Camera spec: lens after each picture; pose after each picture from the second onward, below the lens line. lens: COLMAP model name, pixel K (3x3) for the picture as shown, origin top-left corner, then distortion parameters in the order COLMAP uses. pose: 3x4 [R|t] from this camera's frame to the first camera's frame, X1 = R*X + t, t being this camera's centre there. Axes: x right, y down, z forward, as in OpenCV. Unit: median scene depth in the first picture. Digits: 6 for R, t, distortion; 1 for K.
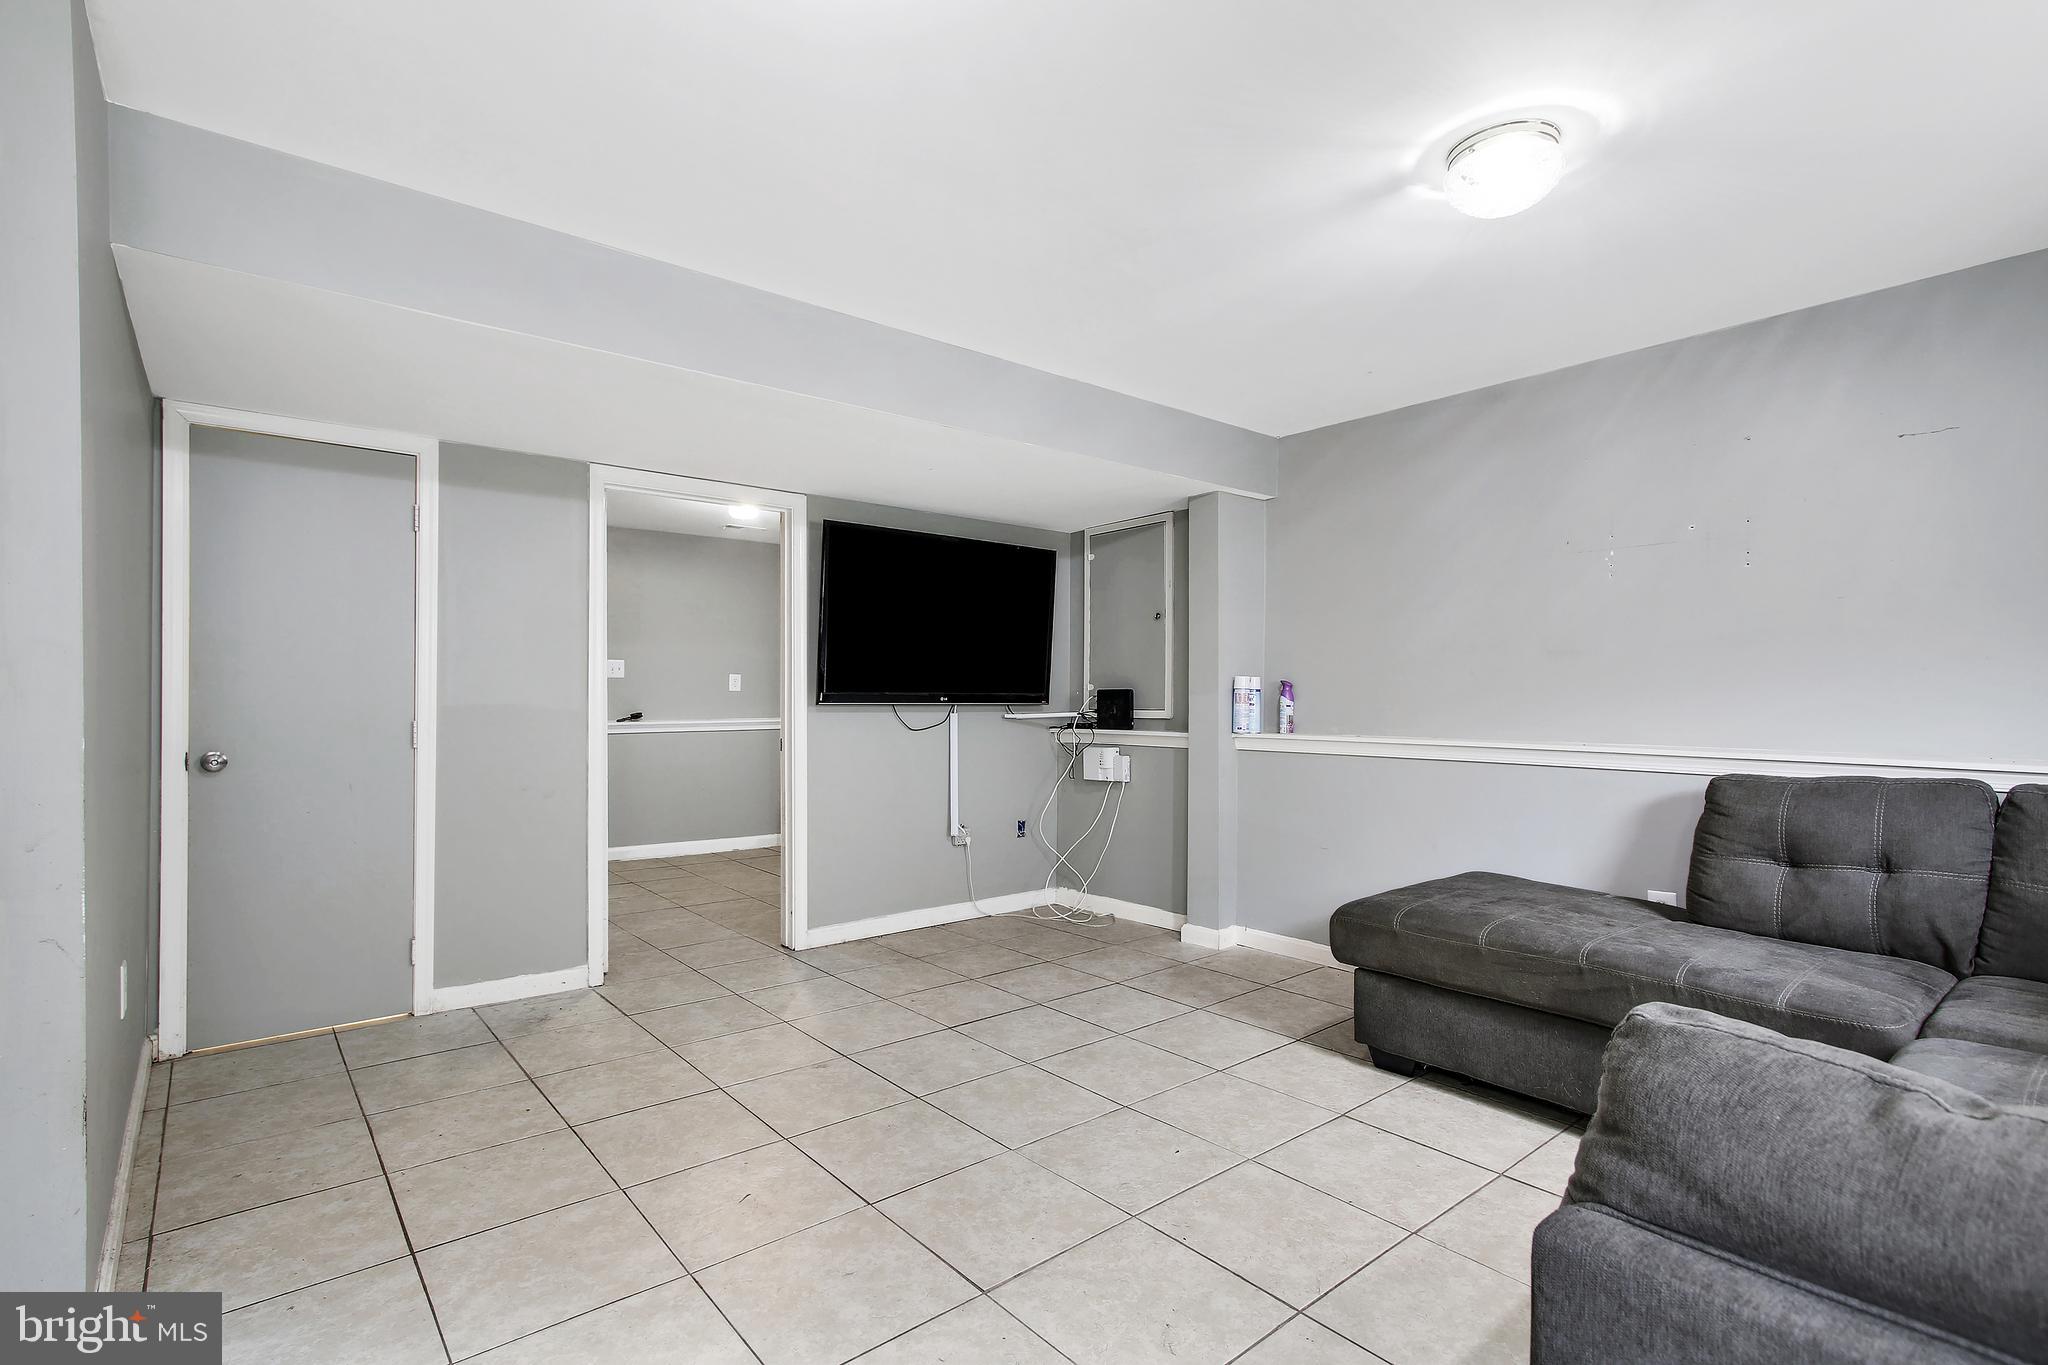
lens RADIAL K [[960.1, 0, 987.5], [0, 960.1, 698.5], [0, 0, 1]] dist [0.000019, 0.001451]
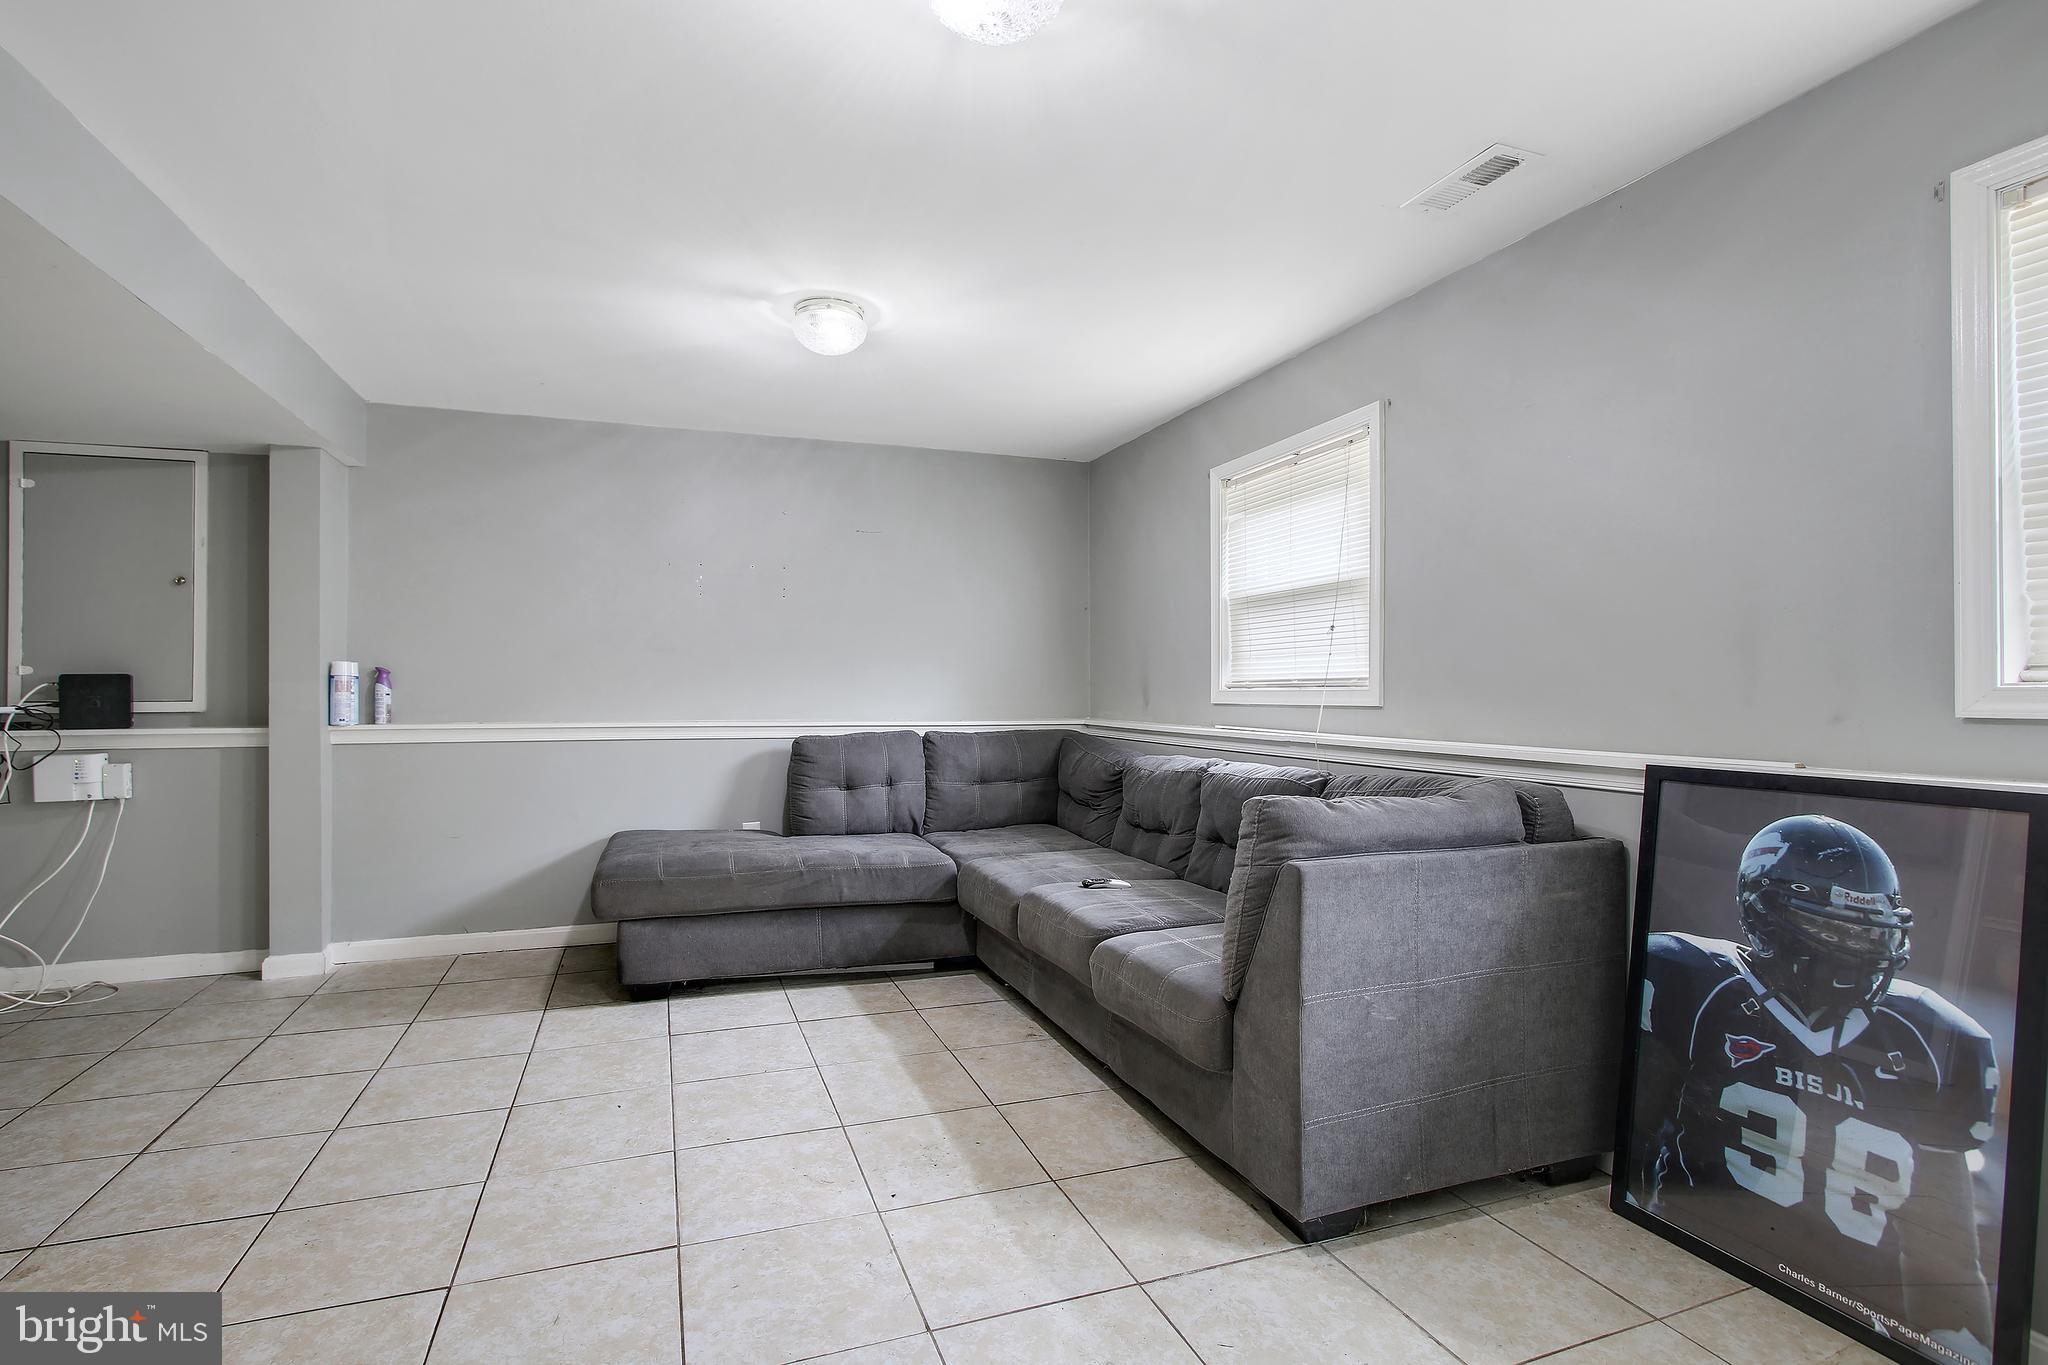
lens RADIAL K [[969.1, 0, 989.6], [0, 969.1, 686.6], [0, 0, 1]] dist [-0.009734, 0.000255]
pose [[0.338574, -0.002876, 0.940936, -0.528681], [-0.000777, 0.999994, 0.003336, -0.004753], [-0.940940, -0.001861, 0.338569, 0.183806]]
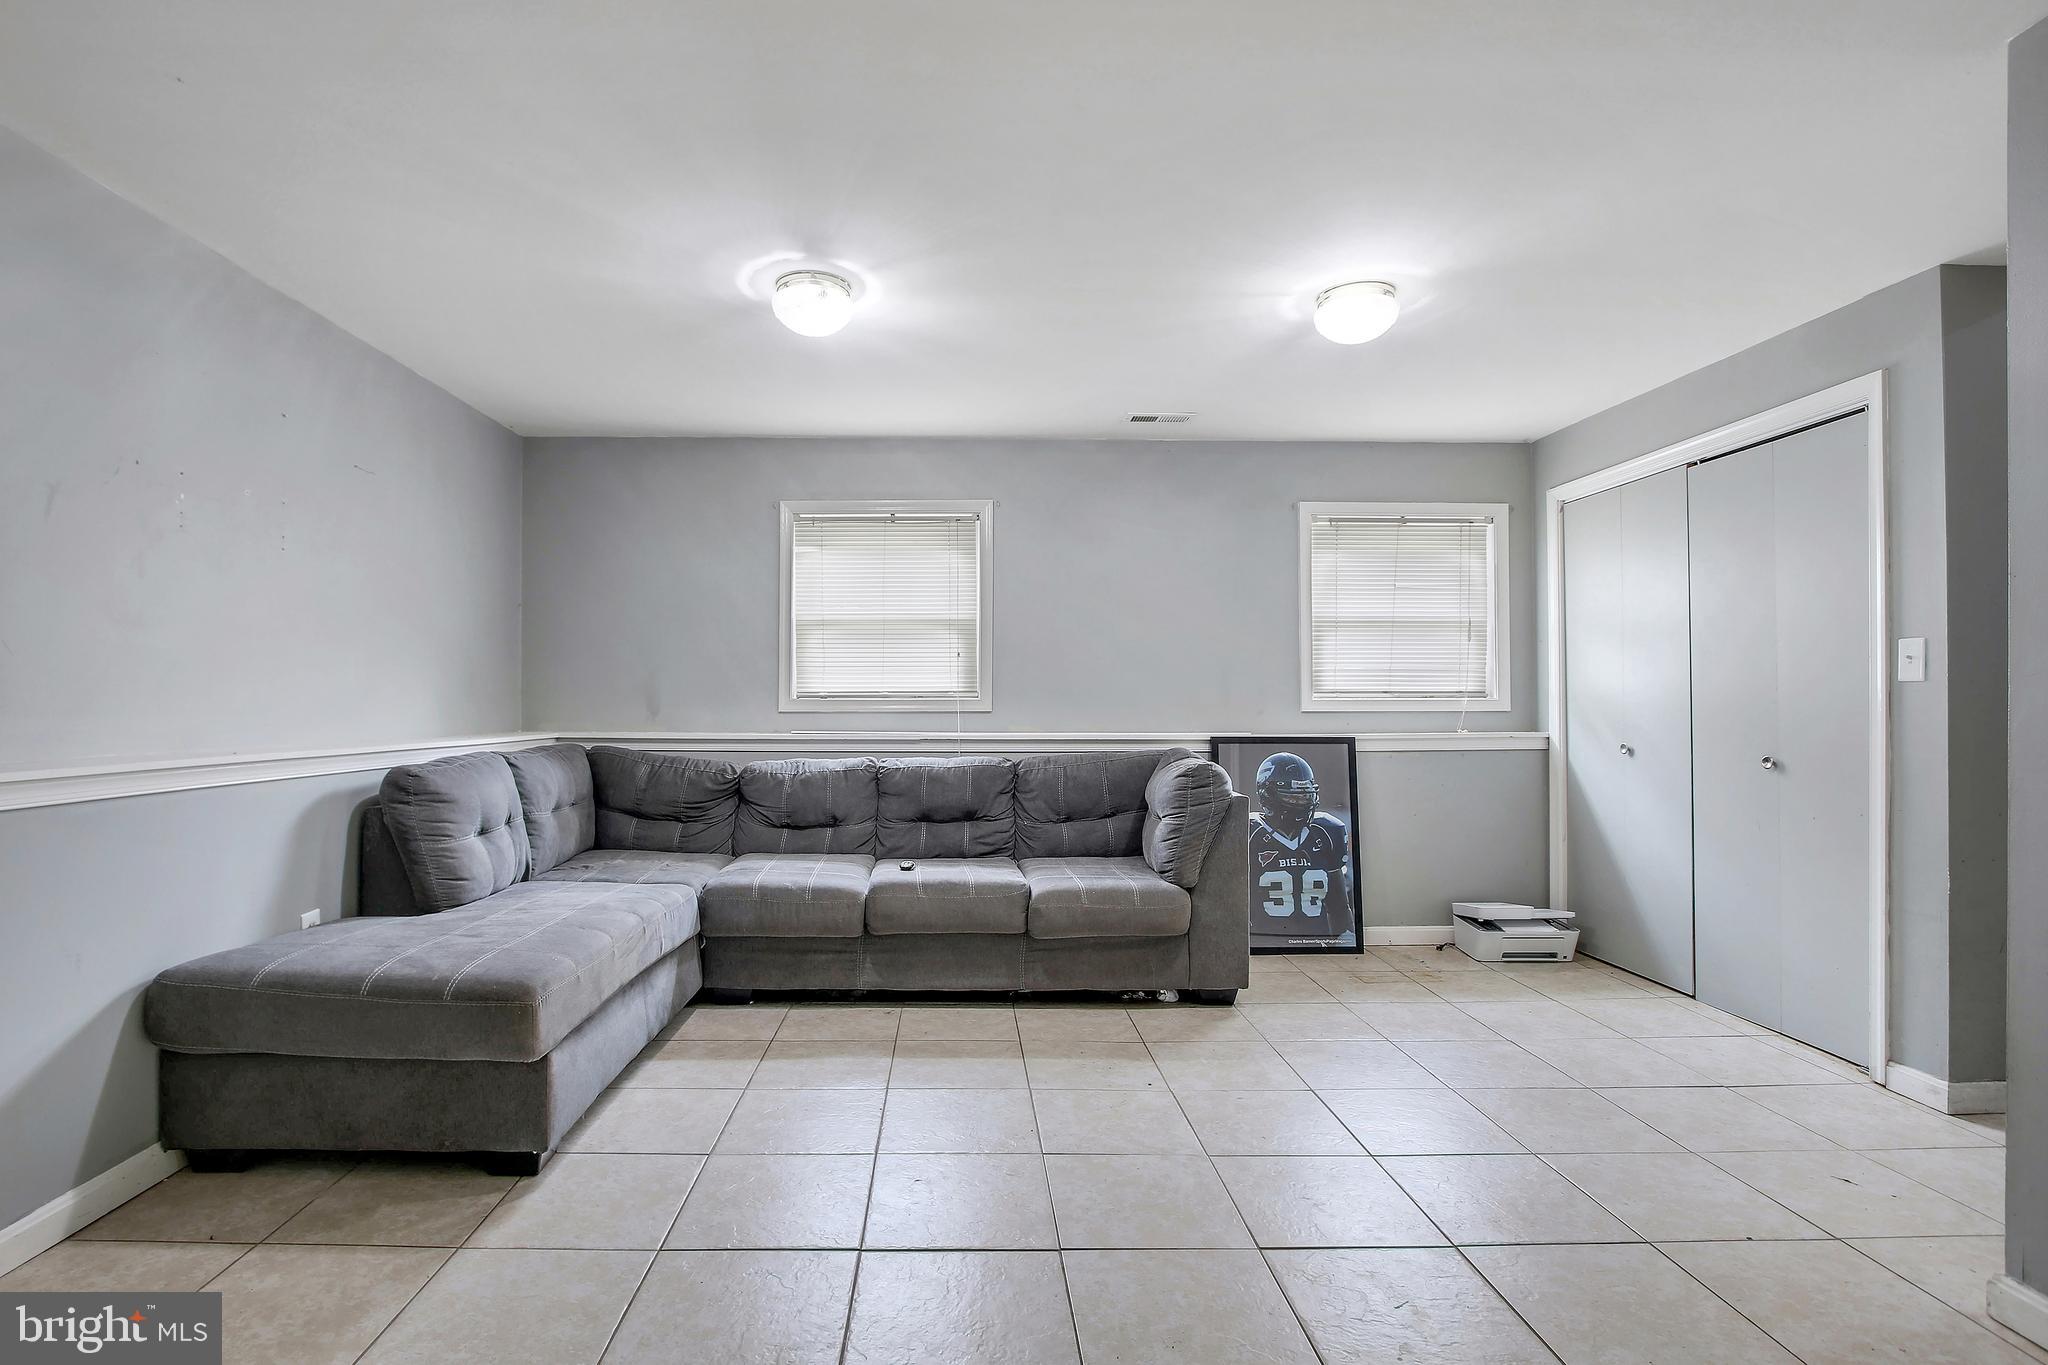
lens RADIAL K [[997.3, 0, 974.9], [0, 997.3, 686.0], [0, 0, 1]] dist [-0.001369, -0.000018]
pose [[-0.793594, -0.001749, 0.608445, -0.341011], [-0.010251, 0.999892, -0.010497, -0.003100], [-0.608361, -0.014568, -0.793527, 1.351877]]
